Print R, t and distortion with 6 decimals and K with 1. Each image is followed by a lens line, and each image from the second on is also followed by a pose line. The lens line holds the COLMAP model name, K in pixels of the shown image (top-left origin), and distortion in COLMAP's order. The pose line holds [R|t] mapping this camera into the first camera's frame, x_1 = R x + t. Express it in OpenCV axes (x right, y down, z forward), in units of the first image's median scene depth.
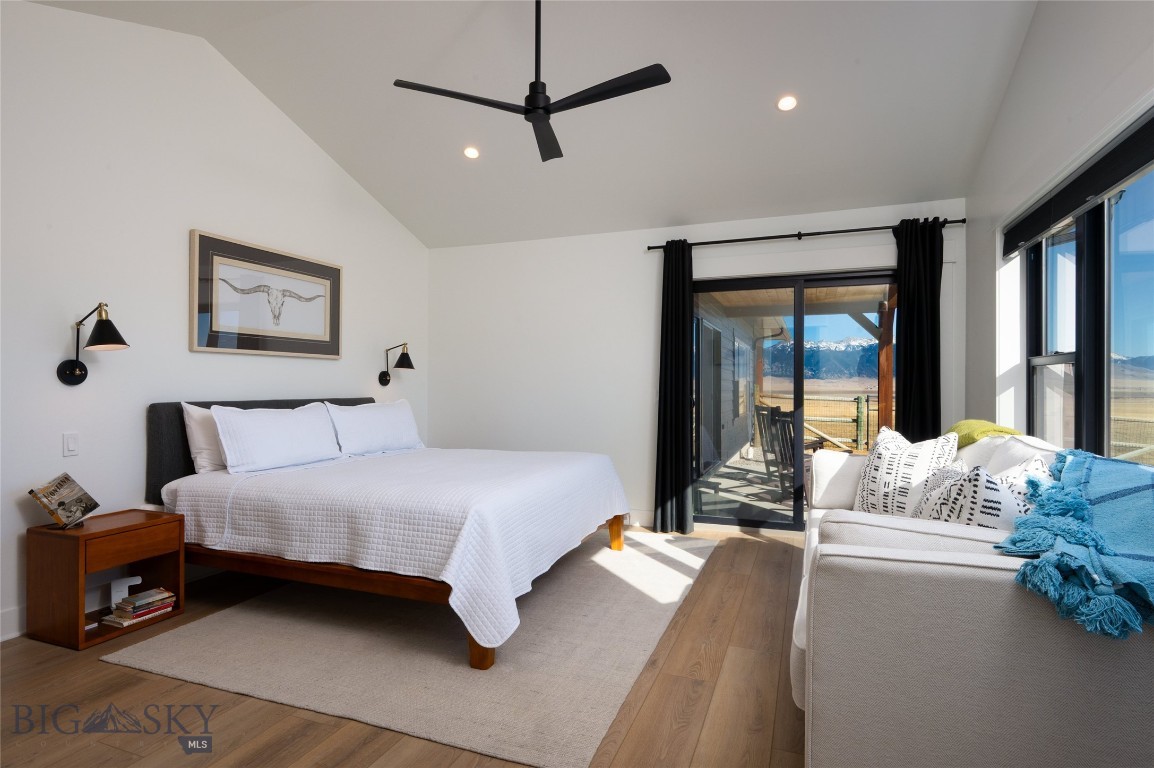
lens RADIAL K [[626.8, 0, 573.8], [0, 626.8, 388.8], [0, 0, 1]] dist [0.001652, 0.000506]
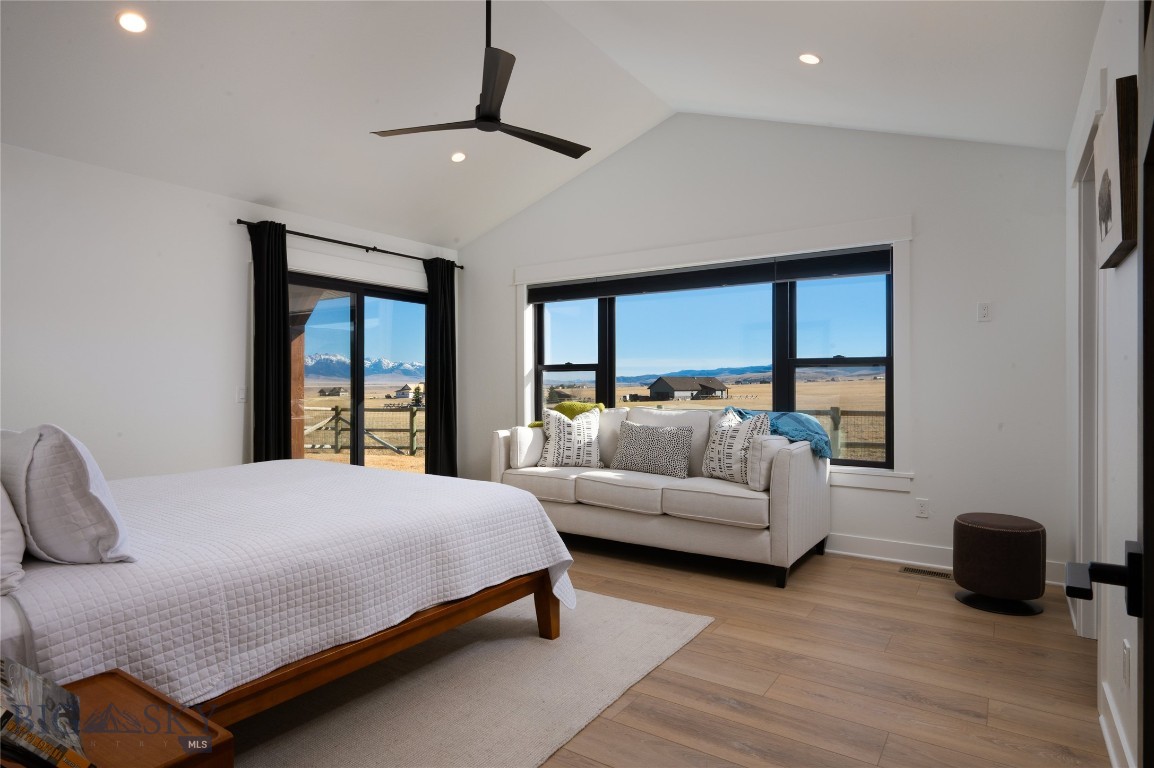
lens RADIAL K [[625.2, 0, 574.8], [0, 625.2, 382.8], [0, 0, 1]] dist [0.006736, 0.000516]
pose [[0.232099, -0.001340, 0.972691, -1.057746], [0.008200, 0.999966, -0.000579, -0.000026], [-0.972657, 0.008111, 0.232103, 0.620442]]
